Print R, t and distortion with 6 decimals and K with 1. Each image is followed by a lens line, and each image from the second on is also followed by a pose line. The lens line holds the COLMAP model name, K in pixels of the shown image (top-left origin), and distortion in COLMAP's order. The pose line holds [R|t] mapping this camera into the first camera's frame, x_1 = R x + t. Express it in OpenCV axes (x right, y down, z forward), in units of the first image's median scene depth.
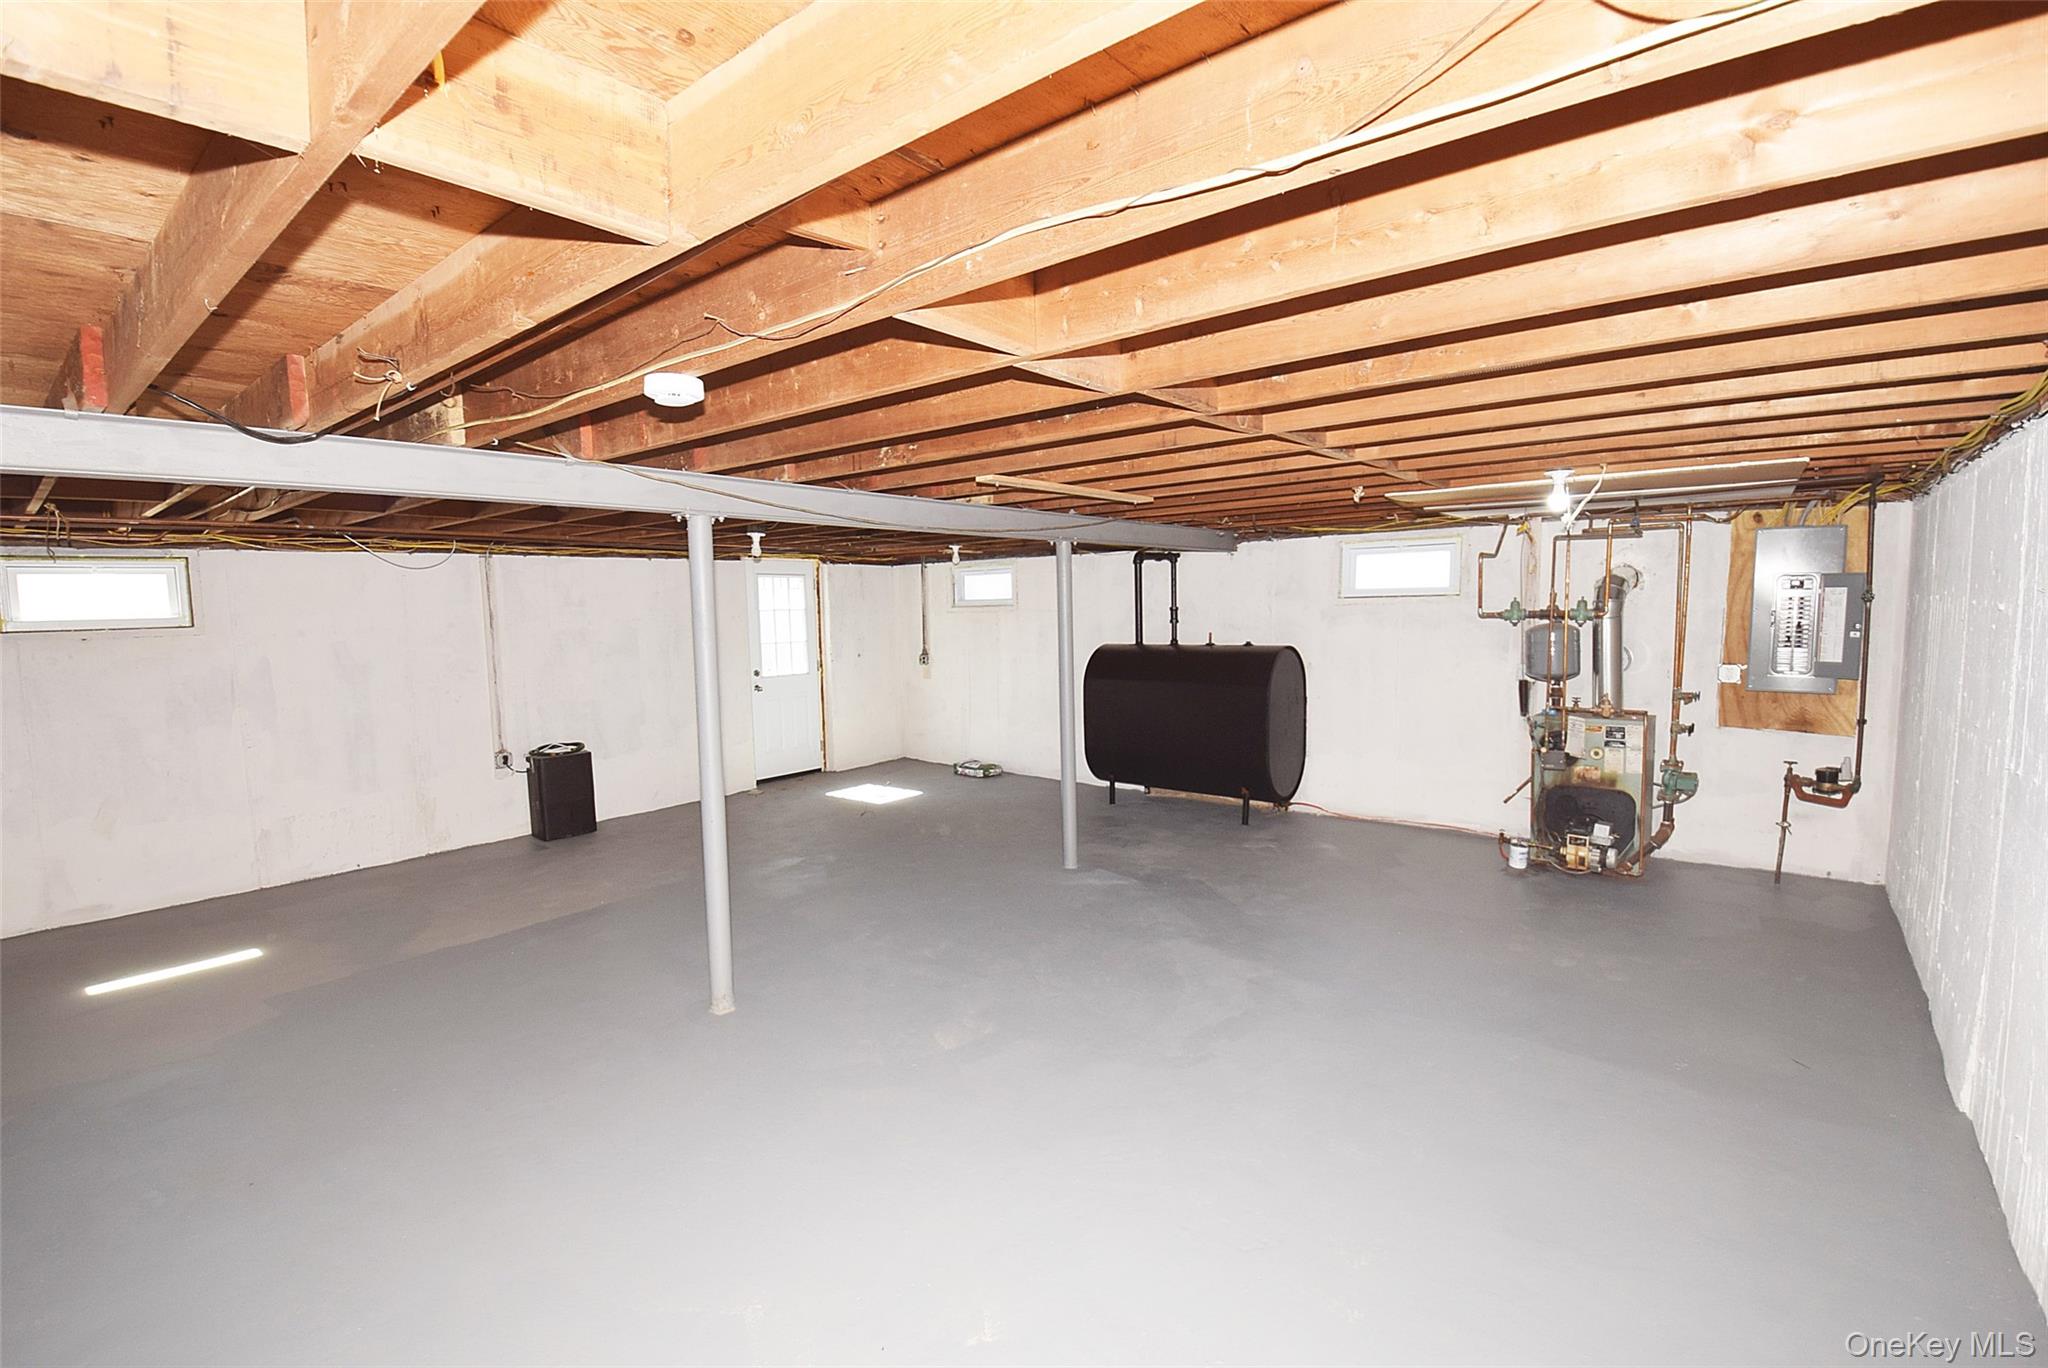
lens RADIAL K [[906.5, 0, 1010.3], [0, 906.5, 694.0], [0, 0, 1]] dist [-0.001860, -0.019039]
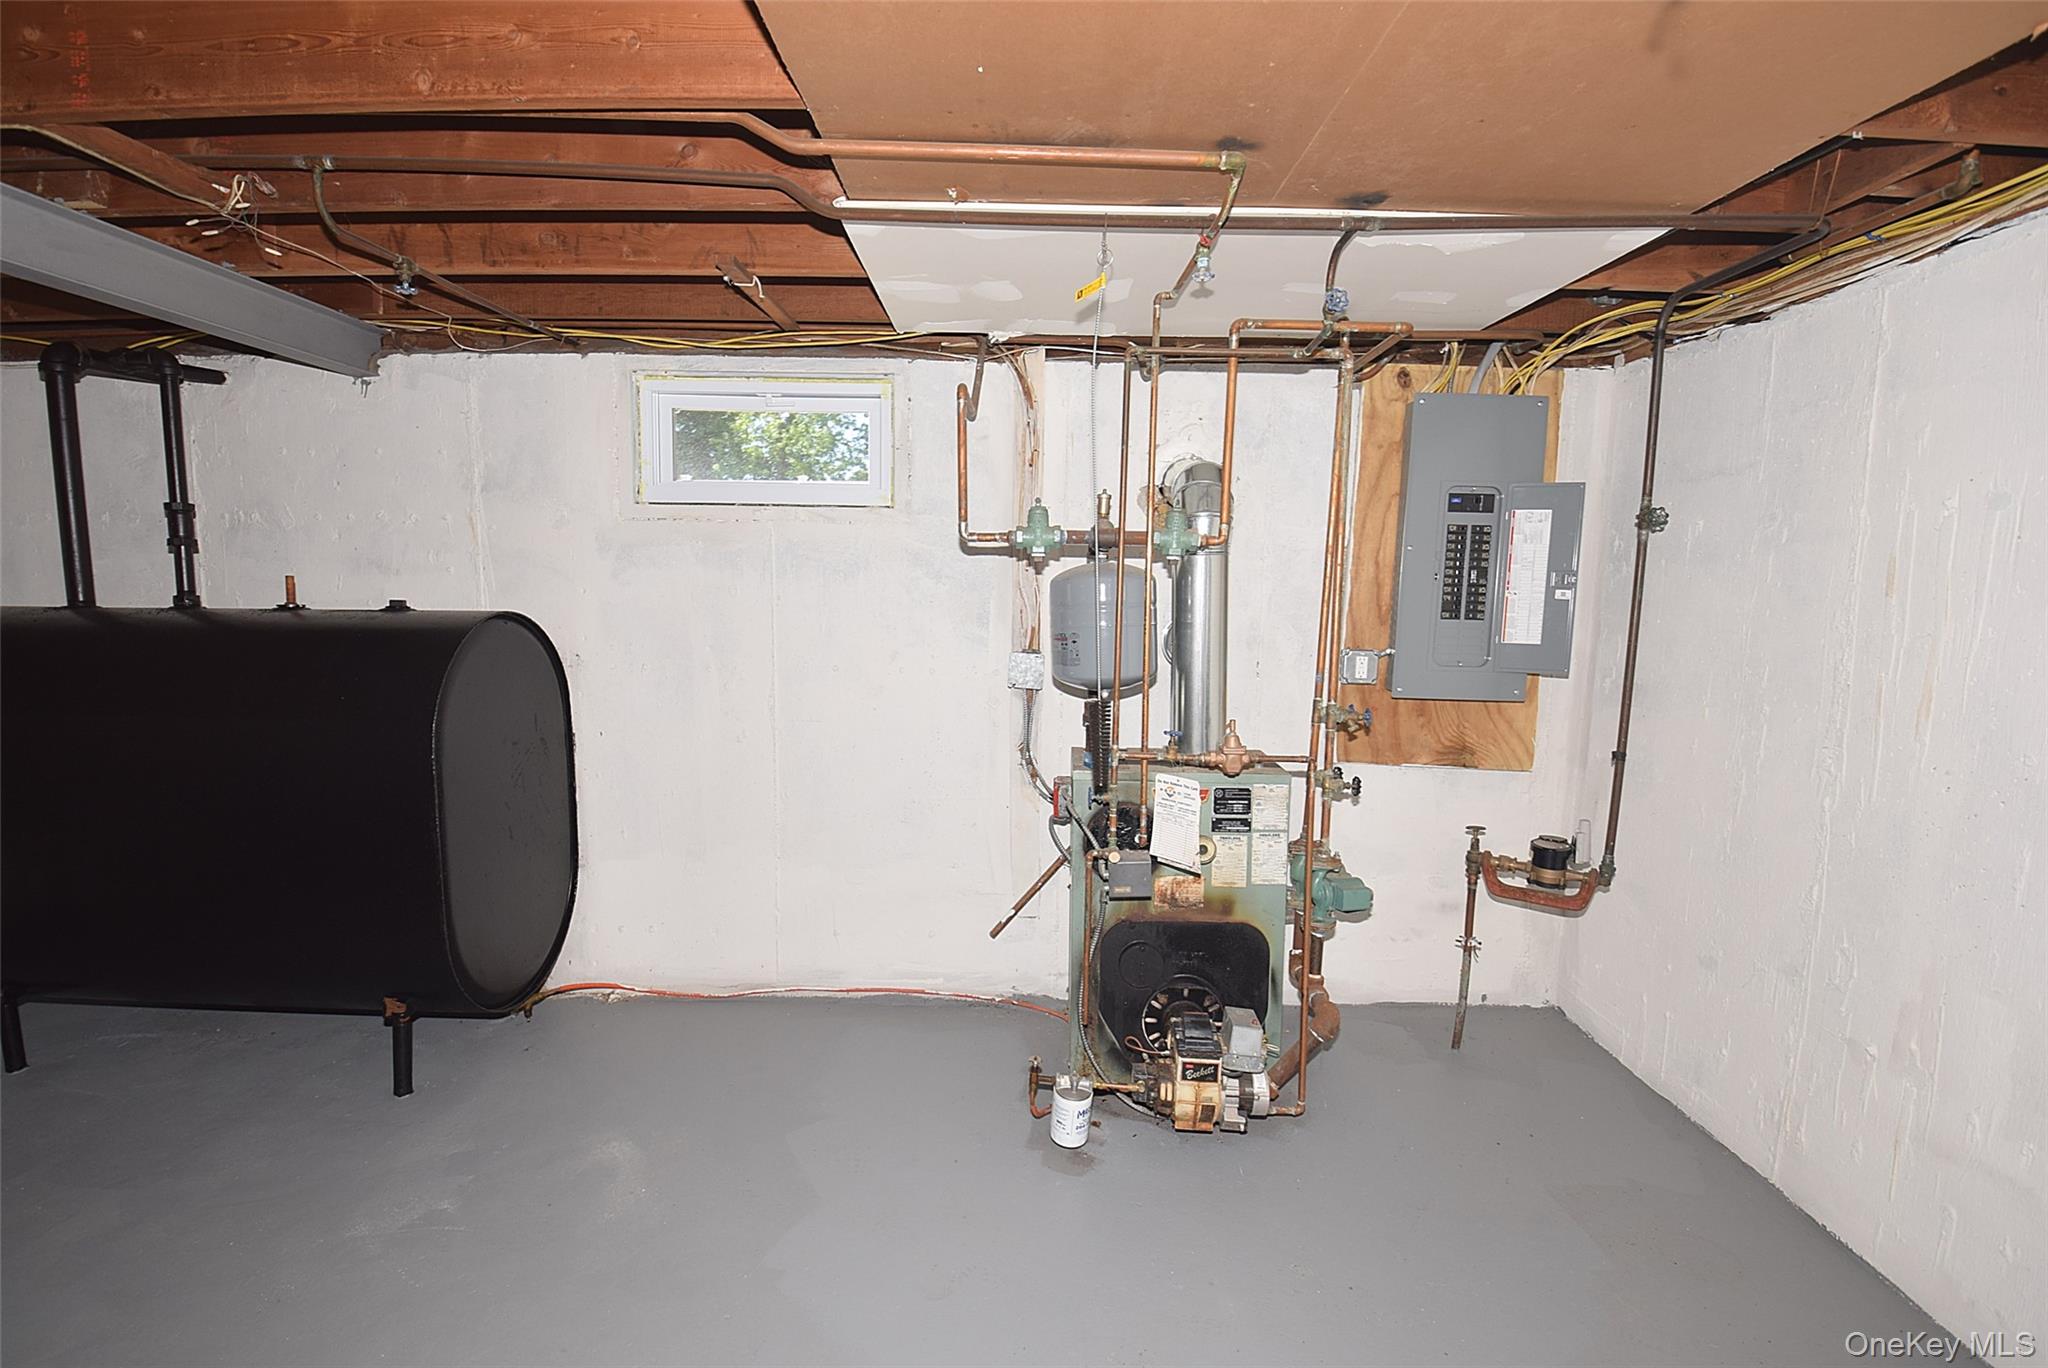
lens RADIAL K [[906.5, 0, 1010.3], [0, 906.5, 694.0], [0, 0, 1]] dist [-0.001860, -0.019039]
pose [[0.776551, -0.045796, 0.628388, 0.287997], [0.029046, 0.998897, 0.036903, -0.032427], [-0.629385, -0.010404, 0.777024, 0.701995]]
